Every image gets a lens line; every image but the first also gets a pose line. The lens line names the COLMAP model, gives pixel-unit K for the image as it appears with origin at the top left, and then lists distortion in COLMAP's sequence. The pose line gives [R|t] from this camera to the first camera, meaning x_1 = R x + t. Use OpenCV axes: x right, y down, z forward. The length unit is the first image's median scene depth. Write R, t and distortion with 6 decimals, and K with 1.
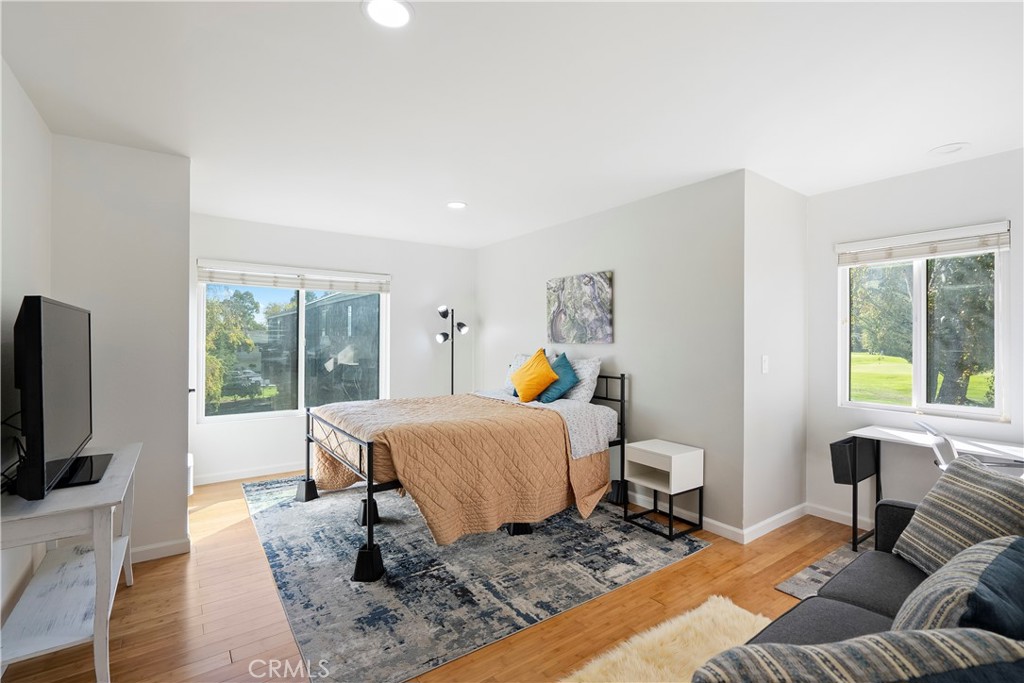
lens RADIAL K [[471.8, 0, 509.7], [0, 471.8, 344.9], [0, 0, 1]] dist [-0.002881, 0.000727]
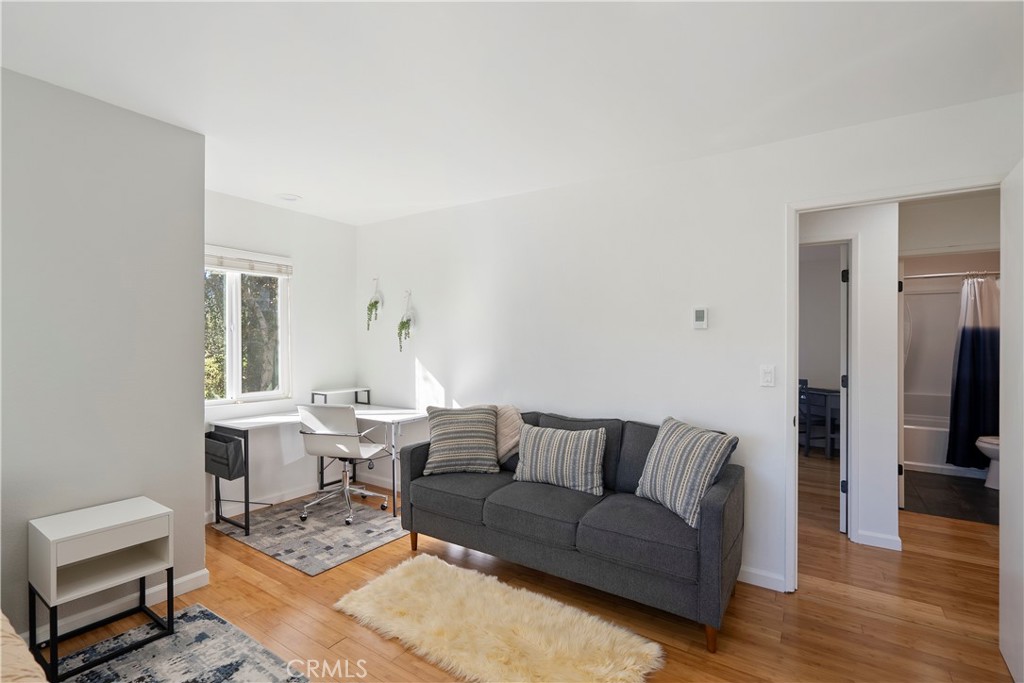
lens RADIAL K [[471.8, 0, 508.1], [0, 471.8, 339.0], [0, 0, 1]] dist [-0.002881, 0.000727]
pose [[-0.350227, -0.002419, 0.936662, -0.486903], [0.004730, 0.999979, 0.004351, -0.016523], [-0.936653, 0.005954, -0.350208, 0.801372]]
